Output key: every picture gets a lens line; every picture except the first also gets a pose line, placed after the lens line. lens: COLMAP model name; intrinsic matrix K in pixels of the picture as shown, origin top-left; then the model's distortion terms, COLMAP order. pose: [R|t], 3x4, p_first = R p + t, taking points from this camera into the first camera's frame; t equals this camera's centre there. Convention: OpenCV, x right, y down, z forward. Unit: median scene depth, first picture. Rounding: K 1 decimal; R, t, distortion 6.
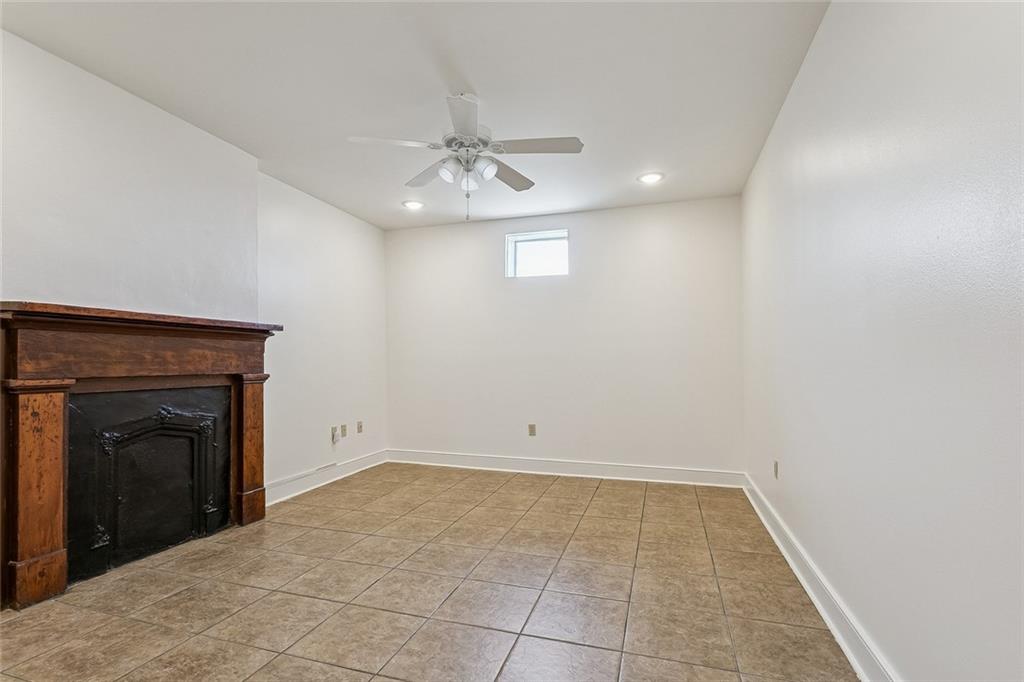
lens RADIAL K [[506.4, 0, 503.5], [0, 506.4, 363.6], [0, 0, 1]] dist [0.005068, -0.000181]
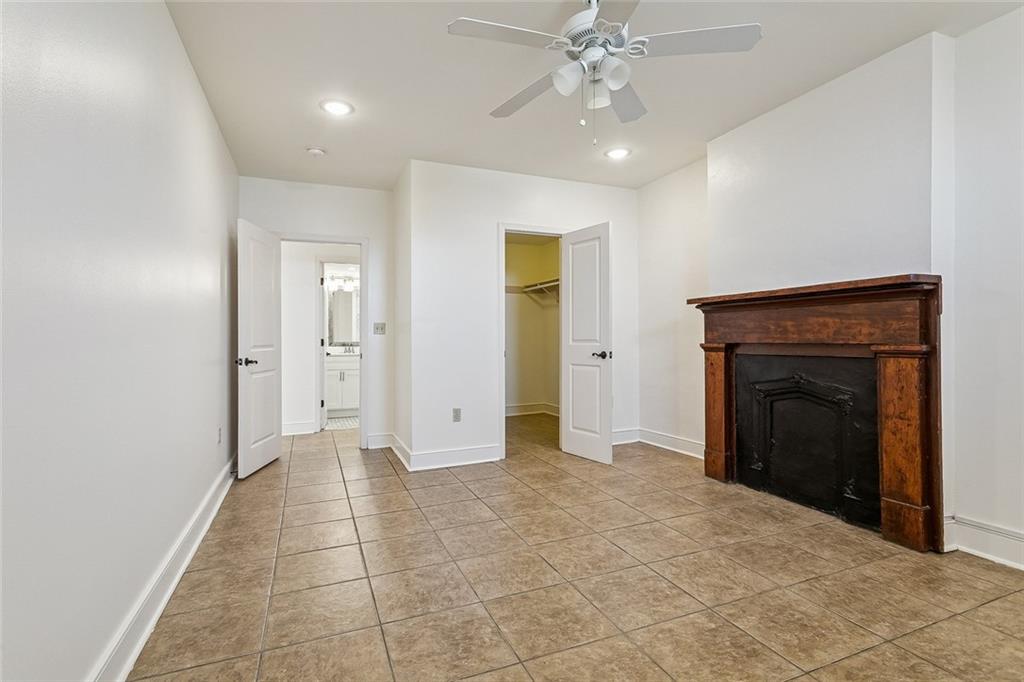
lens RADIAL K [[506.4, 0, 515.0], [0, 506.4, 336.4], [0, 0, 1]] dist [0.005068, -0.000181]
pose [[-0.767567, 0.009558, -0.640897, 0.501966], [0.013207, 0.999912, -0.000906, 0.001472], [0.640833, -0.009159, -0.767626, 1.474984]]
